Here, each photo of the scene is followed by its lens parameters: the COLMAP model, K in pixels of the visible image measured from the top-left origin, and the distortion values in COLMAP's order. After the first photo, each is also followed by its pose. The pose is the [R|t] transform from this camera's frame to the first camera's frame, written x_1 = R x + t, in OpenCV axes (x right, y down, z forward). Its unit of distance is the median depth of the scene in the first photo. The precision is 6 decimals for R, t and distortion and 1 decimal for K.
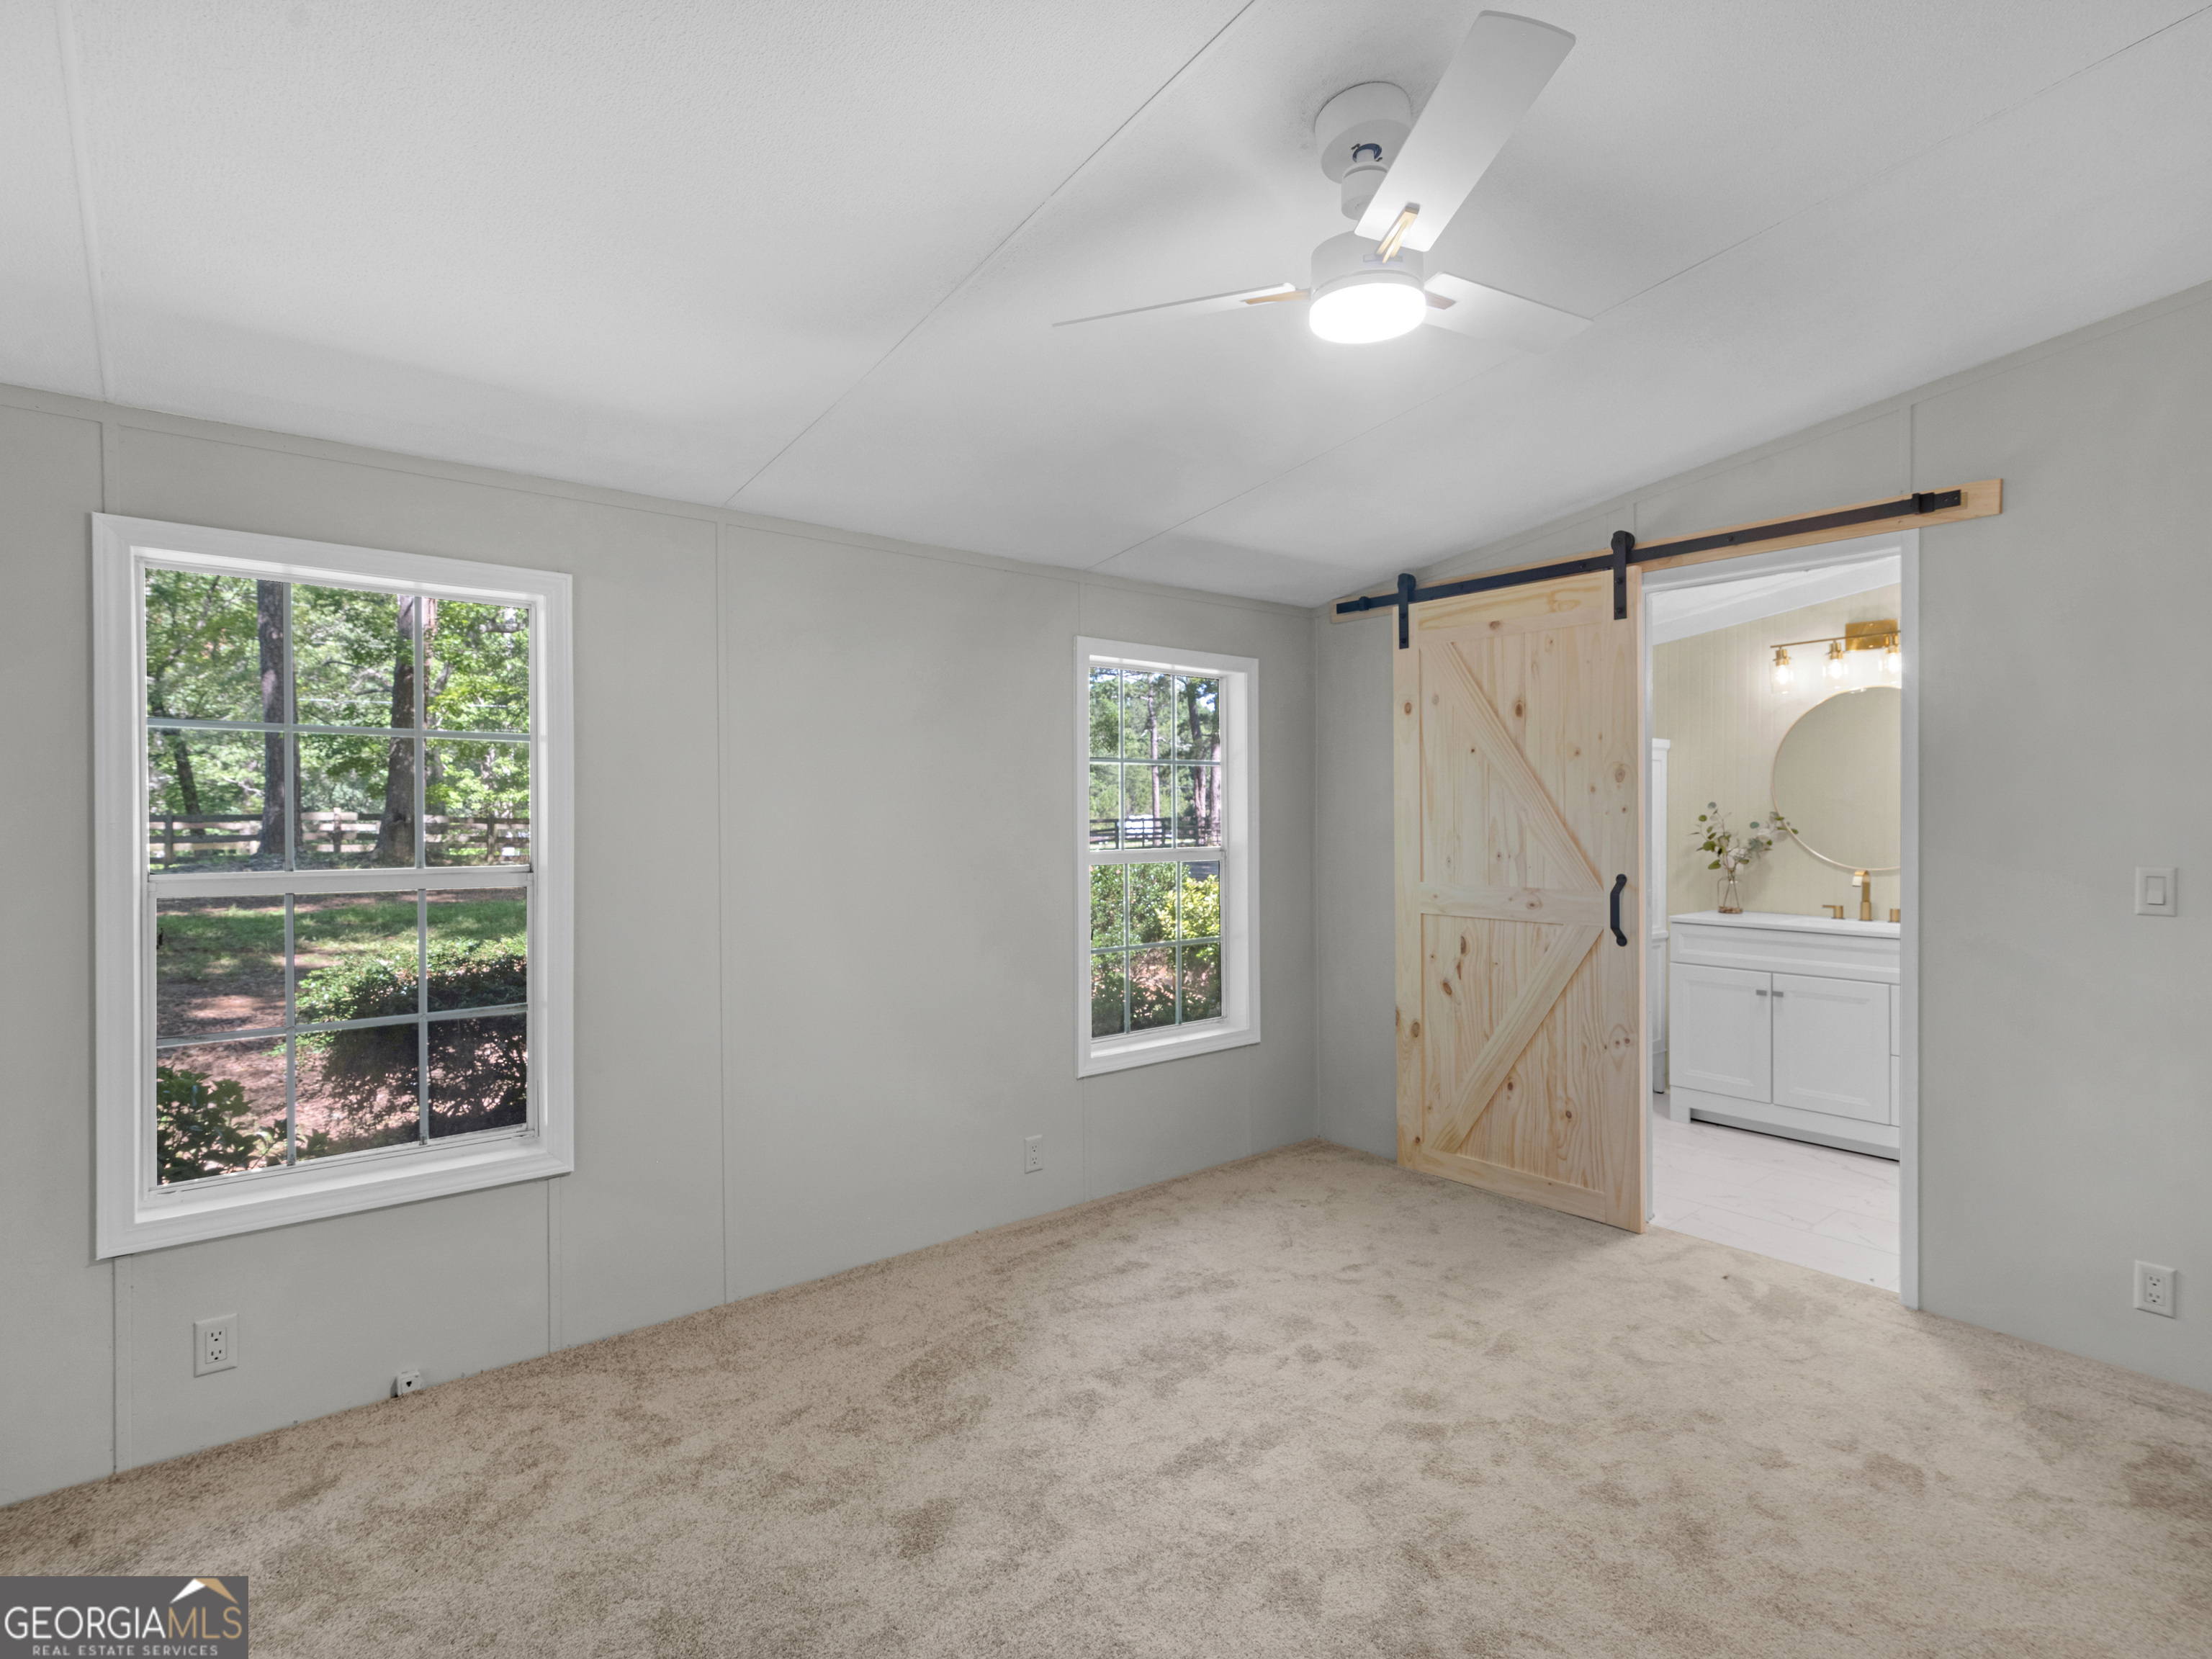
lens RADIAL K [[1136.9, 0, 1100.8], [0, 1136.9, 829.5], [0, 0, 1]] dist [0.004791, -0.001861]
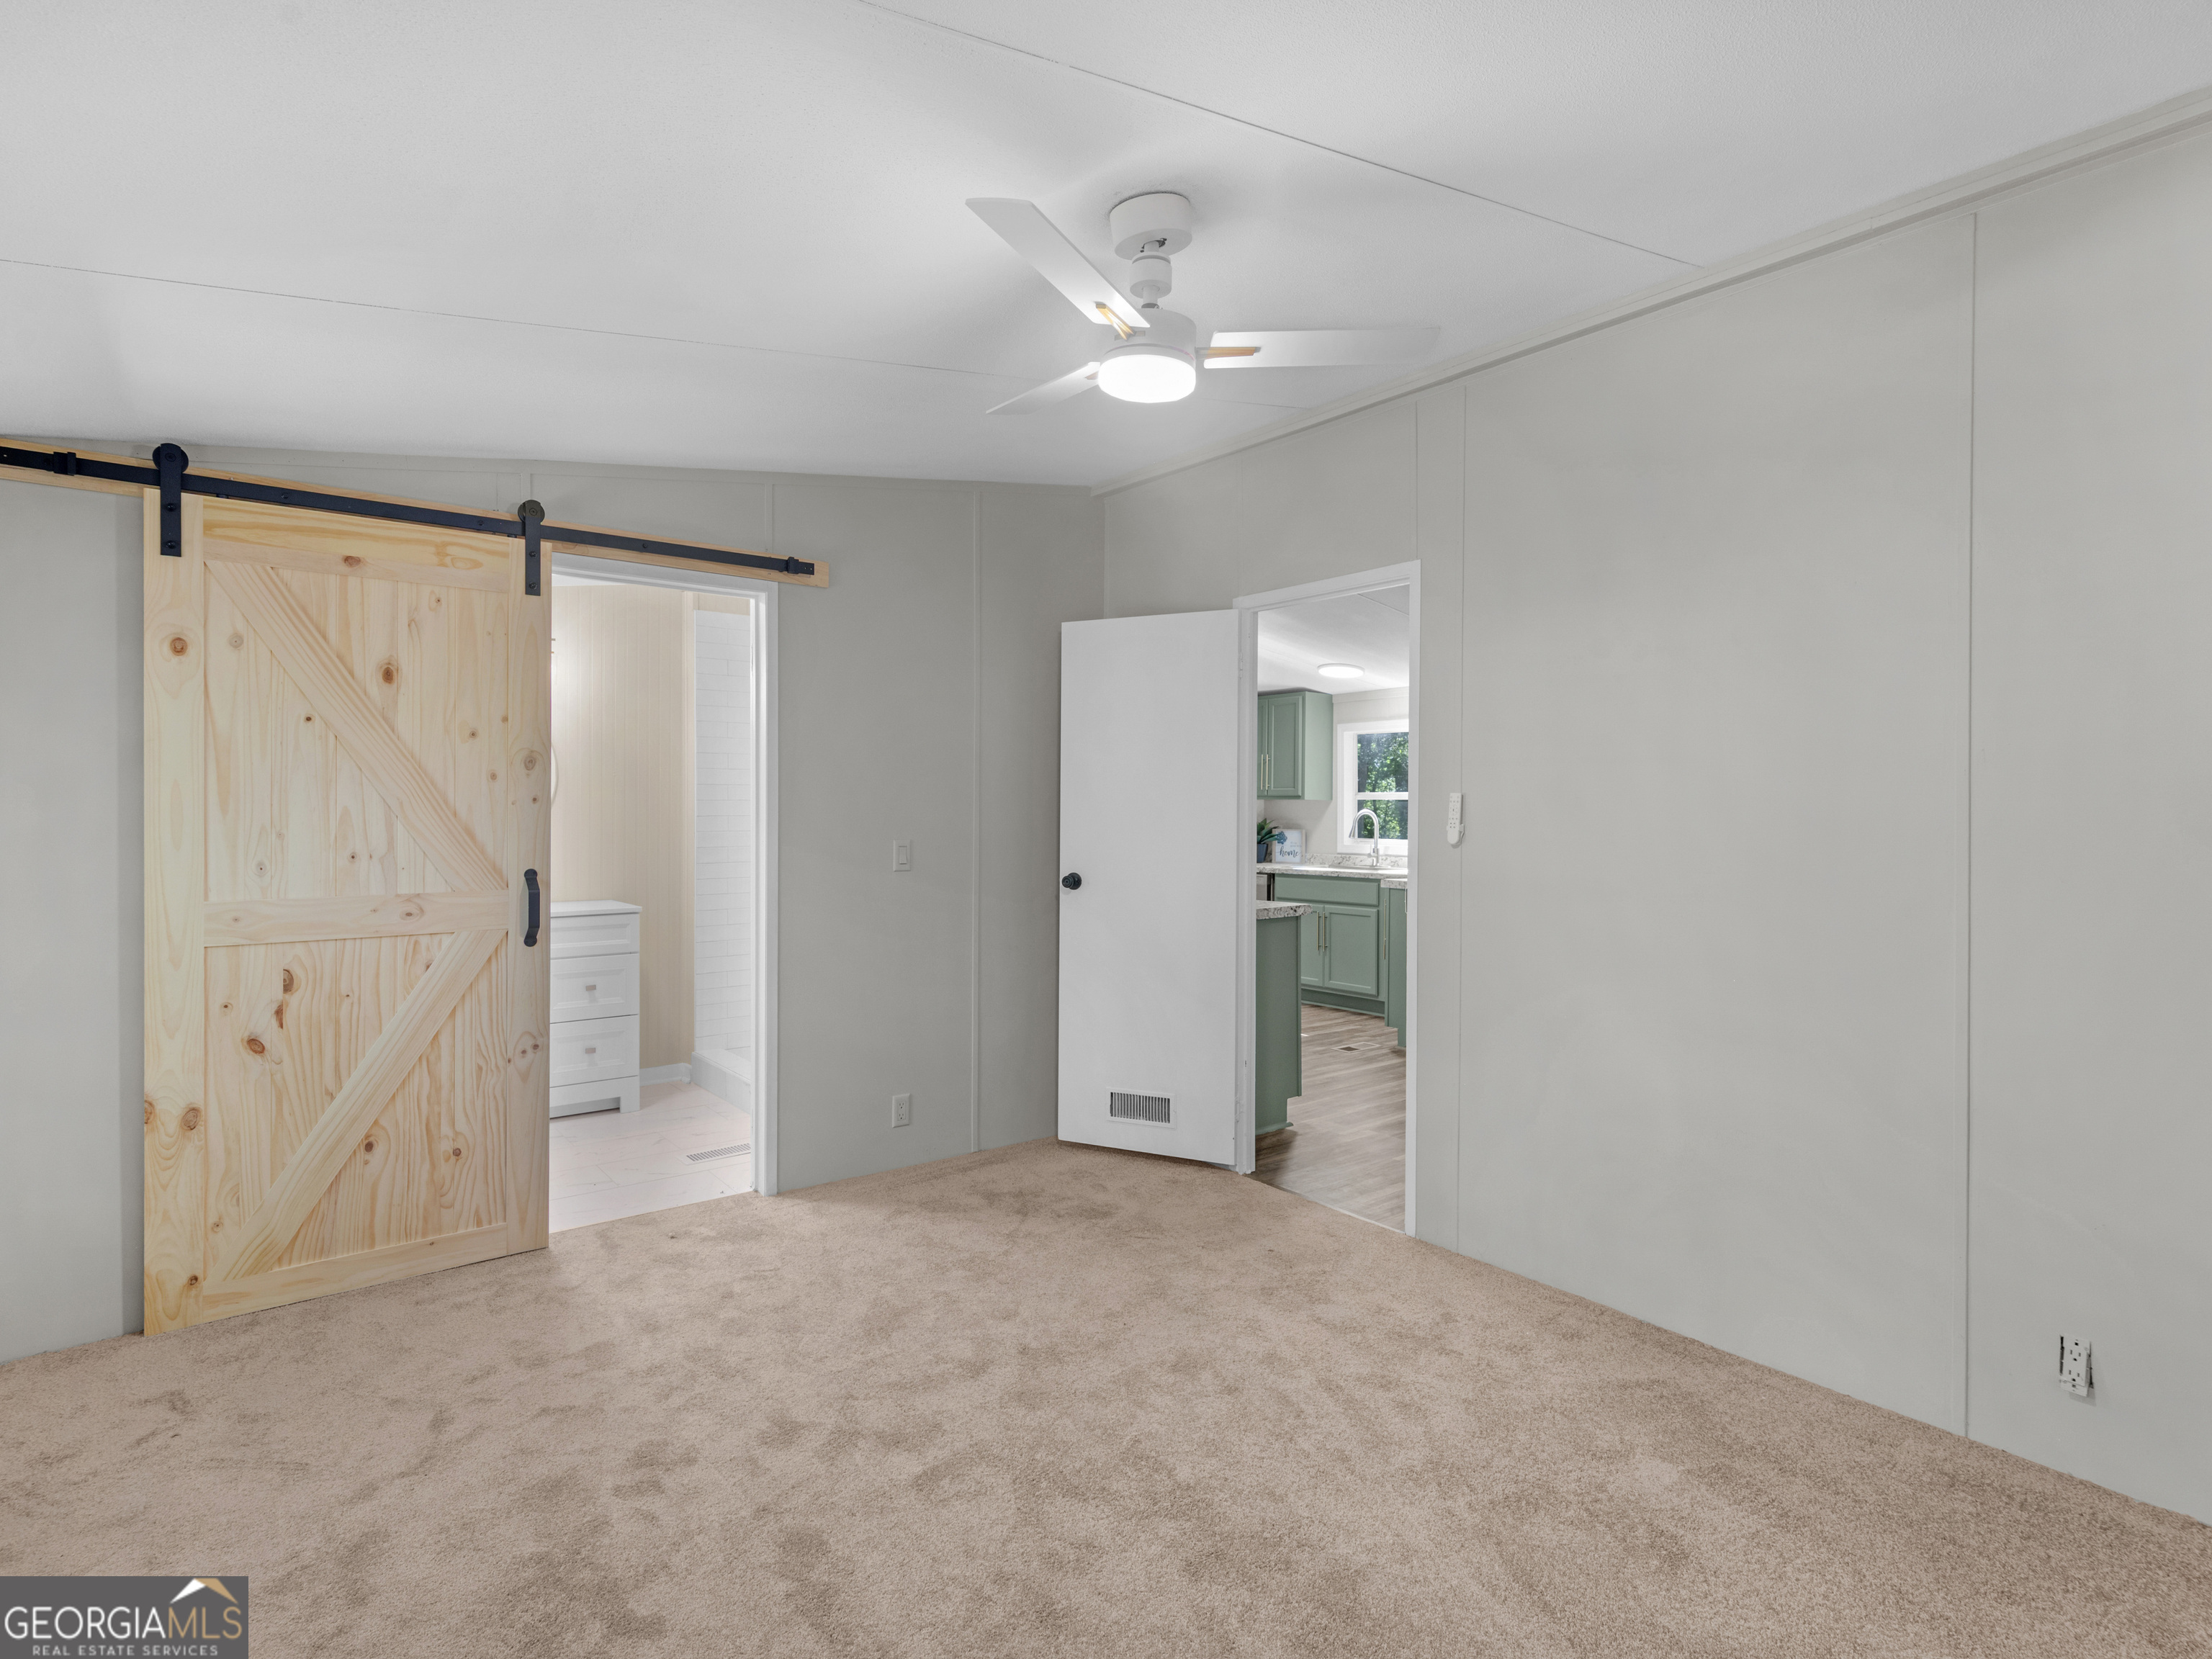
lens RADIAL K [[1136.9, 0, 1099.5], [0, 1136.9, 816.9], [0, 0, 1]] dist [0.004791, -0.001861]
pose [[0.016506, -0.004966, 0.999851, -0.438521], [0.011590, 0.999921, 0.004775, -0.002328], [-0.999797, 0.011509, 0.016562, 0.490505]]
